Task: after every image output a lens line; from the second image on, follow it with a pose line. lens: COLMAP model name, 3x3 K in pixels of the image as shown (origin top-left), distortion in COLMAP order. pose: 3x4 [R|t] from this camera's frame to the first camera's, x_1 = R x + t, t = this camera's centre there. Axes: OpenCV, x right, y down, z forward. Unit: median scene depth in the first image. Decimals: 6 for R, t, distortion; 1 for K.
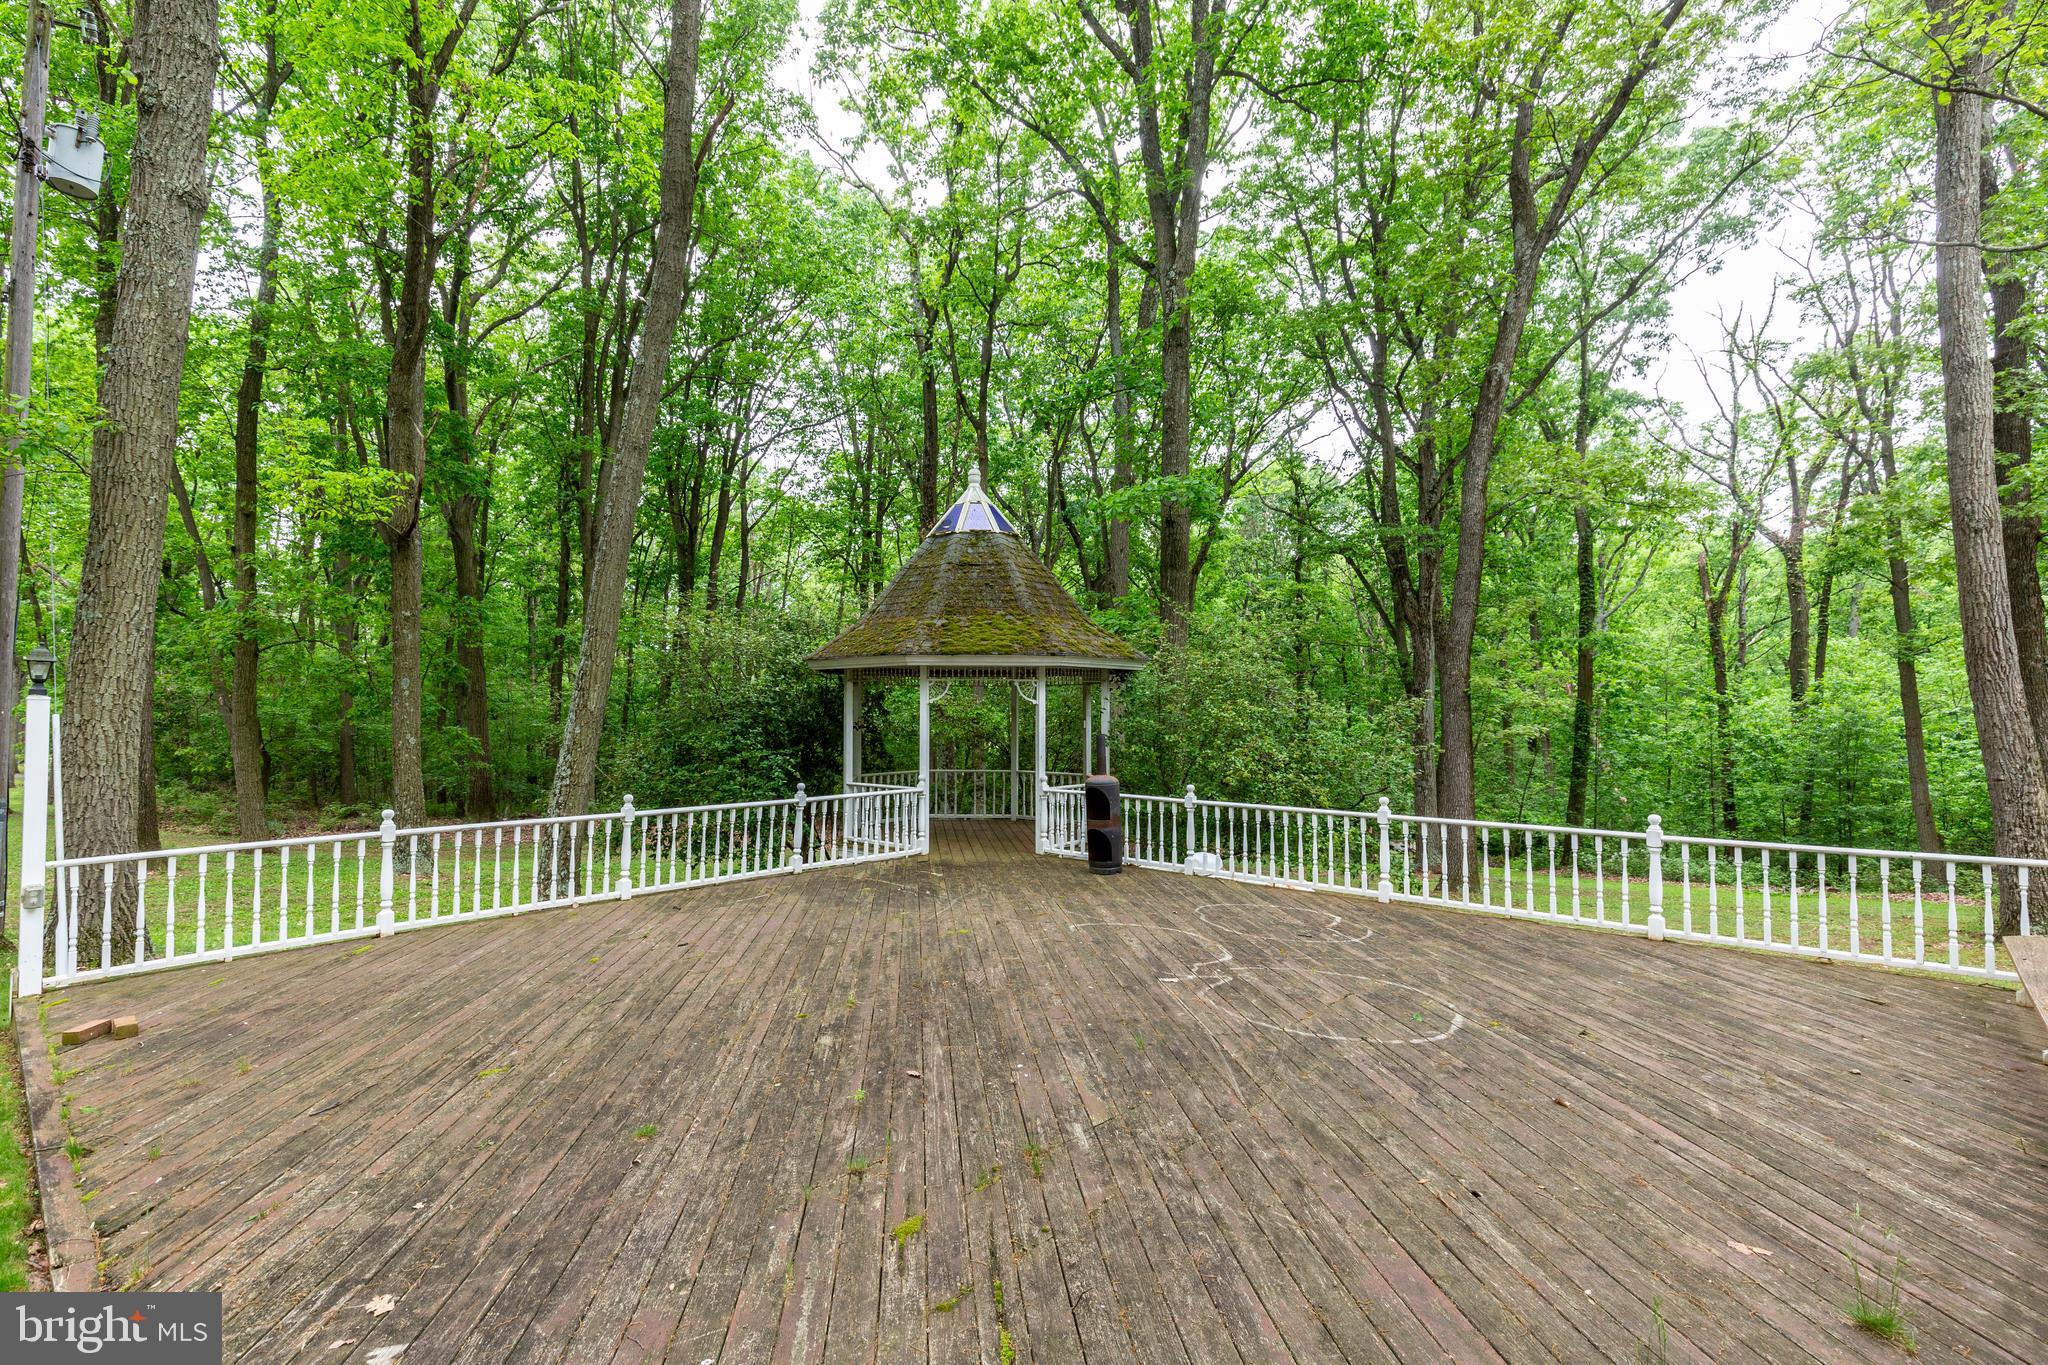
lens RADIAL K [[935.1, 0, 970.6], [0, 935.1, 689.7], [0, 0, 1]] dist [0.011085, -0.002111]
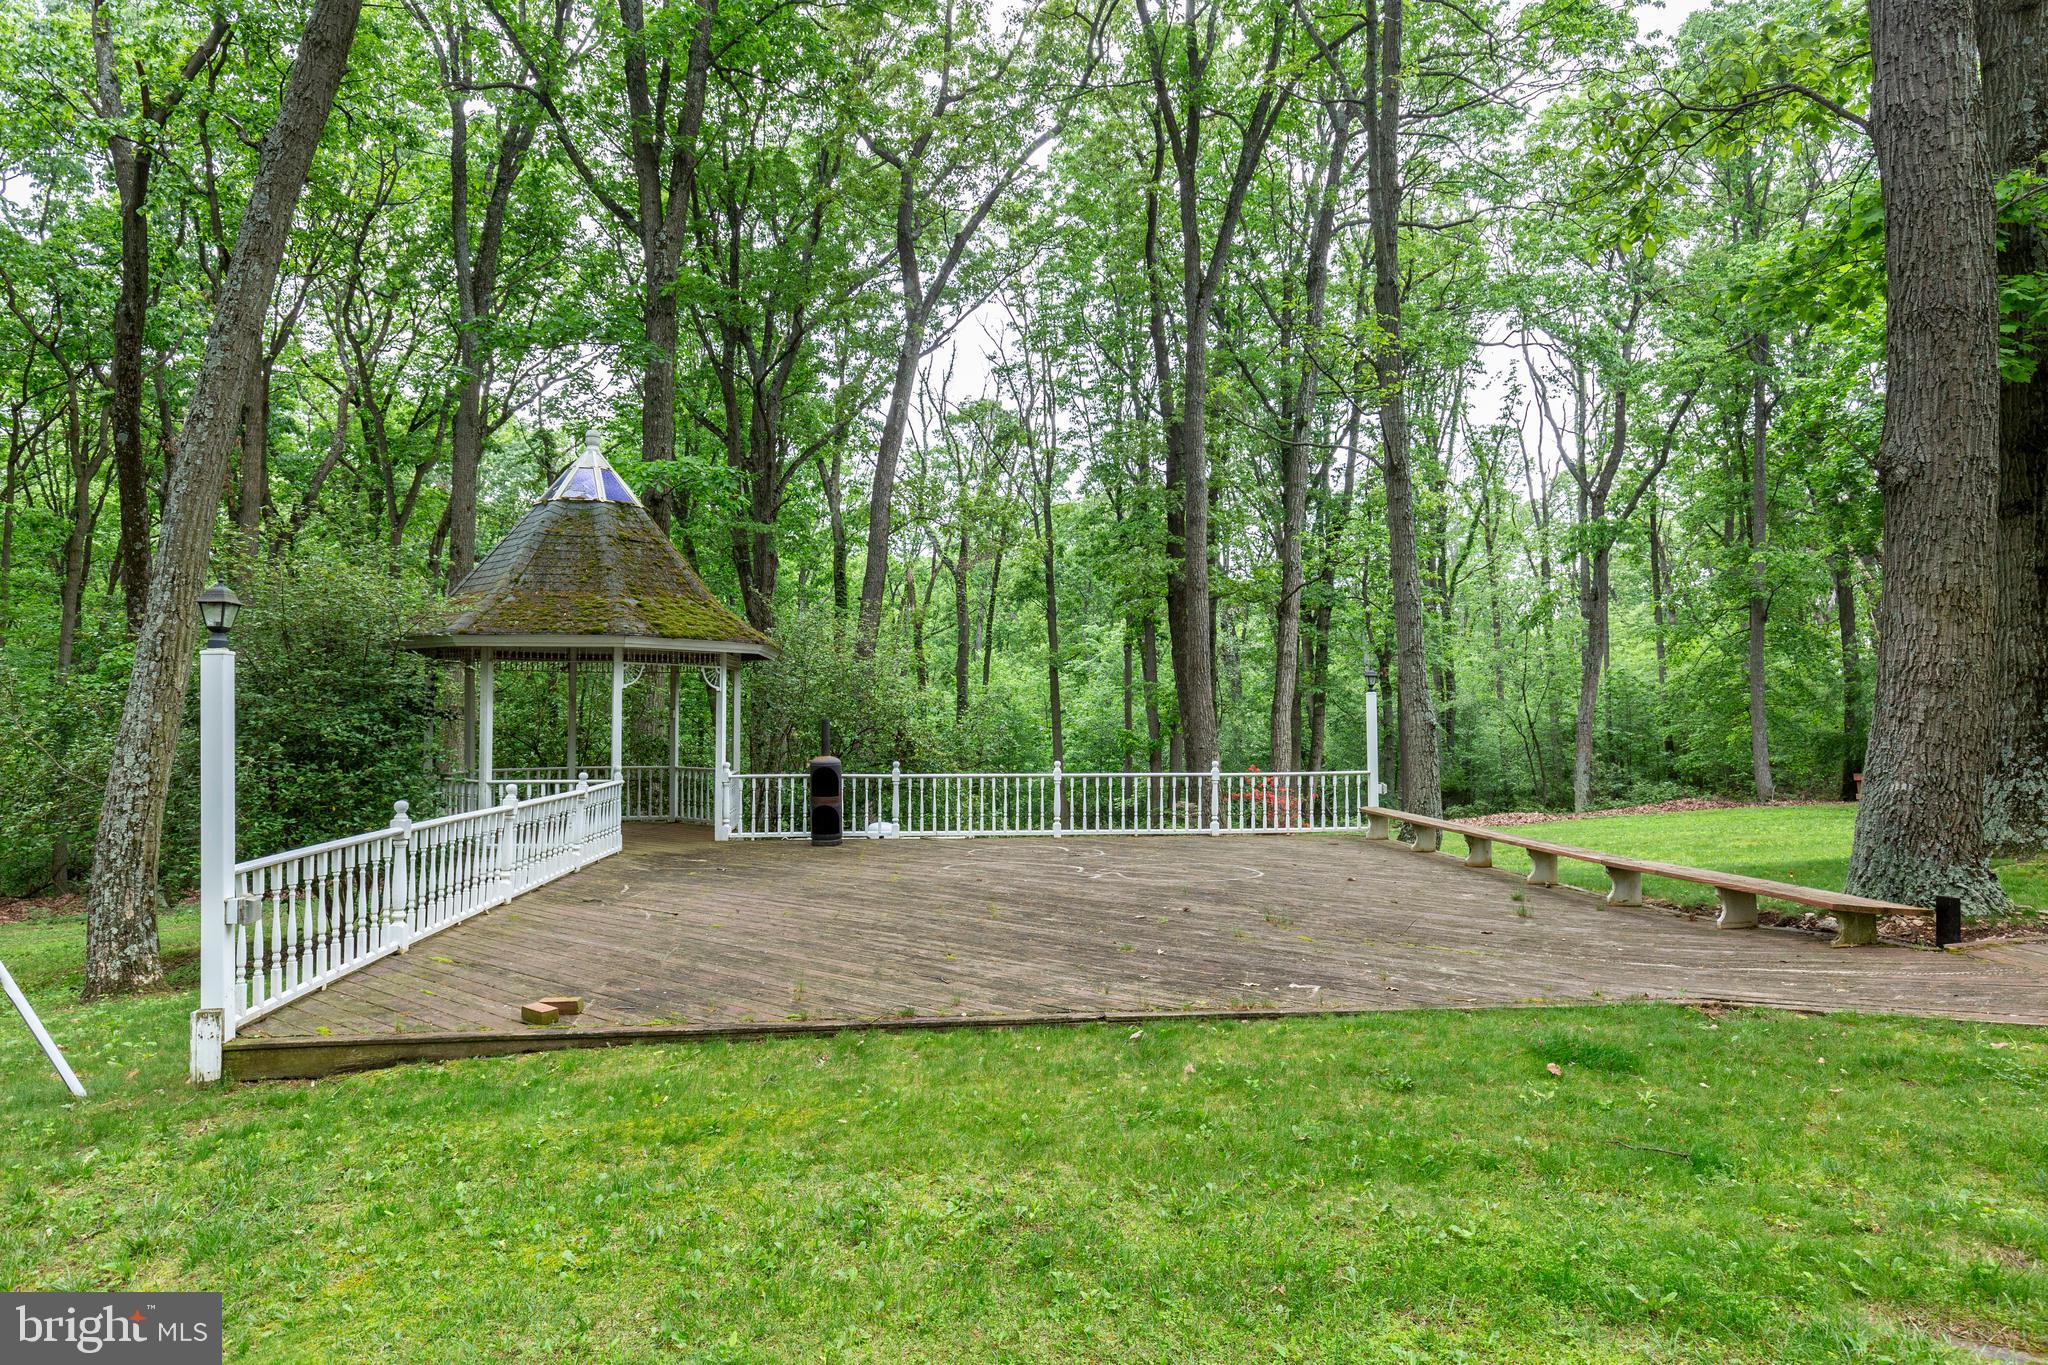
lens RADIAL K [[1179.3, 0, 1022.9], [0, 1179.3, 688.4], [0, 0, 1]] dist [0.003482, 0.000496]
pose [[0.648092, 0.017308, 0.761366, -0.701586], [-0.016369, 0.999827, -0.008795, 0.019036], [-0.761386, -0.006763, 0.648263, -0.061898]]
